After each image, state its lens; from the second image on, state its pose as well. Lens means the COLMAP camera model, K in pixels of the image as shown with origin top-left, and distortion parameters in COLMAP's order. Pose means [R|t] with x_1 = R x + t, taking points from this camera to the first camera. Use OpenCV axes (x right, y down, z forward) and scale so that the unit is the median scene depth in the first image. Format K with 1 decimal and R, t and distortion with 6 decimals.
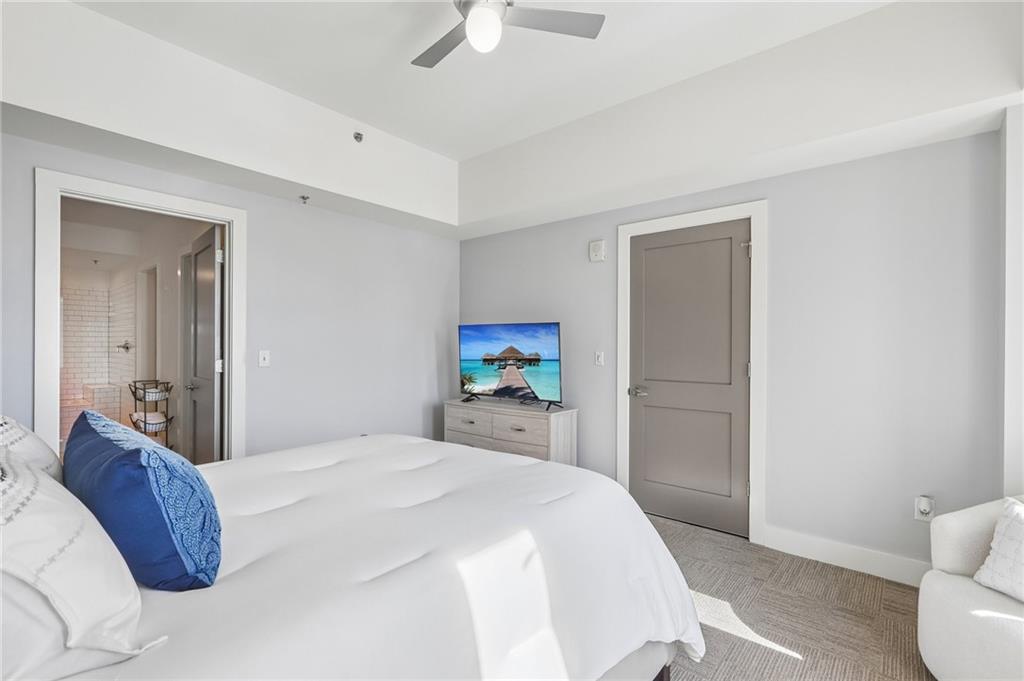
lens RADIAL K [[464.9, 0, 511.8], [0, 464.9, 343.9], [0, 0, 1]] dist [0.003300, 0.000013]
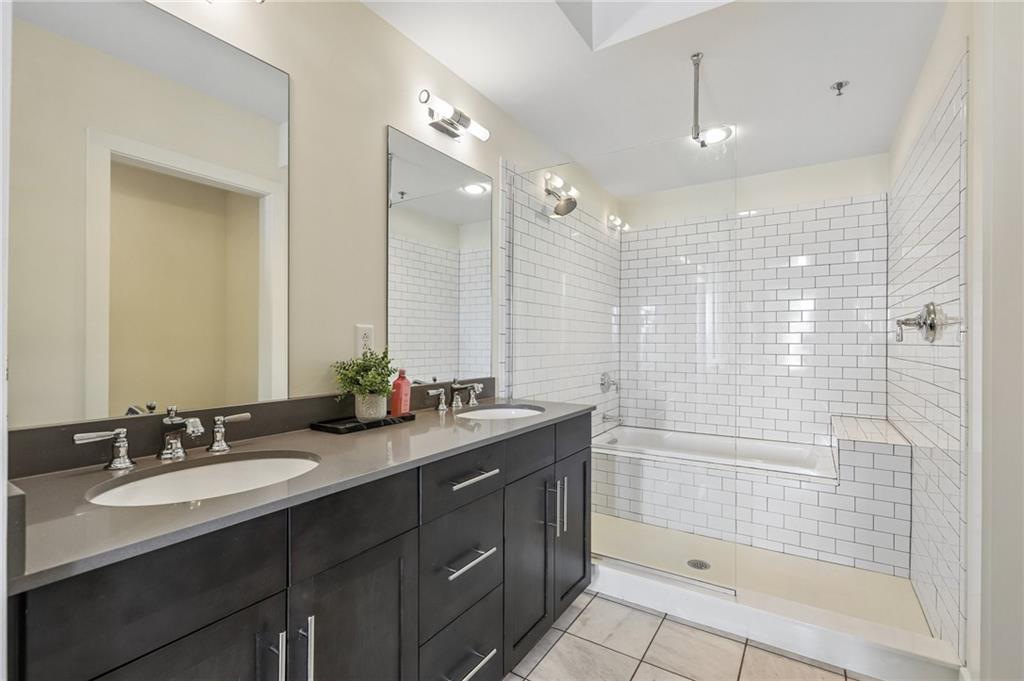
lens RADIAL K [[464.9, 0, 511.7], [0, 464.9, 342.6], [0, 0, 1]] dist [0.003300, 0.000013]
pose [[0.143400, 0.002617, -0.989661, -0.572288], [-0.000620, 0.999997, 0.002554, 0.018153], [0.989665, 0.000247, 0.143401, 0.695775]]
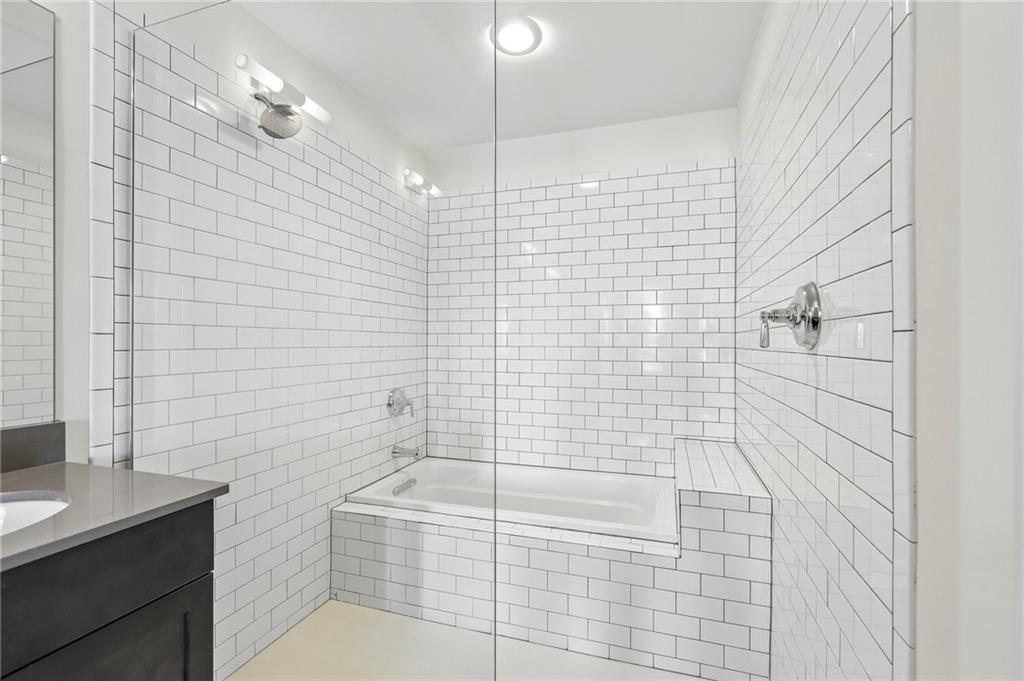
lens RADIAL K [[464.9, 0, 511.1], [0, 464.9, 342.6], [0, 0, 1]] dist [0.003300, 0.000013]
pose [[0.381449, 0.002416, -0.924387, -0.709581], [-0.000093, 0.999997, 0.002575, 0.015463], [0.924390, -0.000897, 0.381448, 0.831841]]
